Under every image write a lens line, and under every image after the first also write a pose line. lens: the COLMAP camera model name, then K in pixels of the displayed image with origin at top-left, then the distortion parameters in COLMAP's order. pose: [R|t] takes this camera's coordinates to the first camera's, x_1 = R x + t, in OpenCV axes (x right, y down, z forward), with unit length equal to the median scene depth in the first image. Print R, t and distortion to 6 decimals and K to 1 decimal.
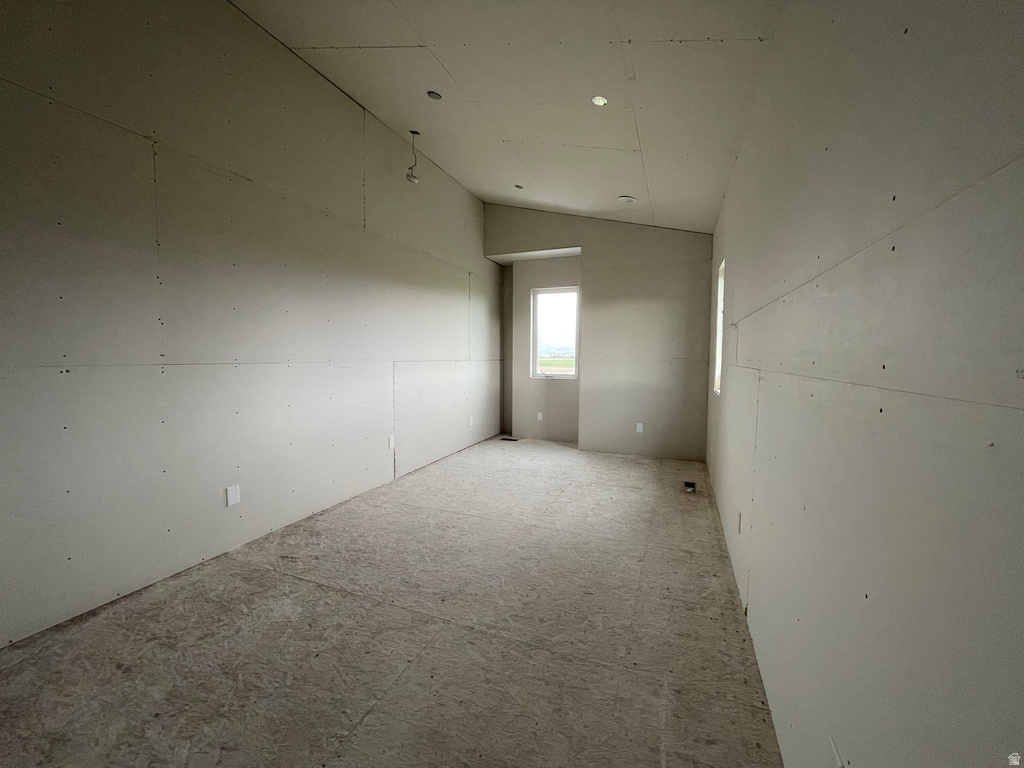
lens RADIAL K [[411.2, 0, 511.7], [0, 411.2, 380.6], [0, 0, 1]] dist [-0.002155, -0.000656]
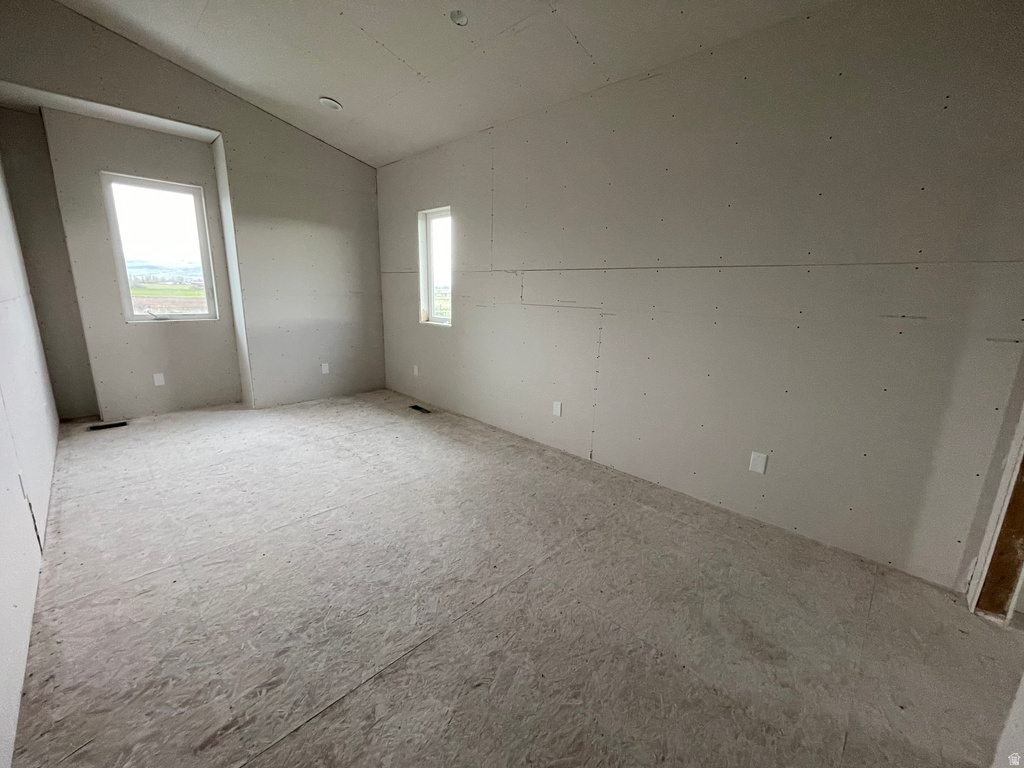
lens RADIAL K [[411.2, 0, 511.7], [0, 411.2, 380.6], [0, 0, 1]] dist [-0.002155, -0.000656]
pose [[0.383843, -0.197193, 0.902097, -0.523810], [0.034073, 0.979291, 0.199569, -0.042137], [-0.922770, -0.045866, 0.382613, 0.352755]]
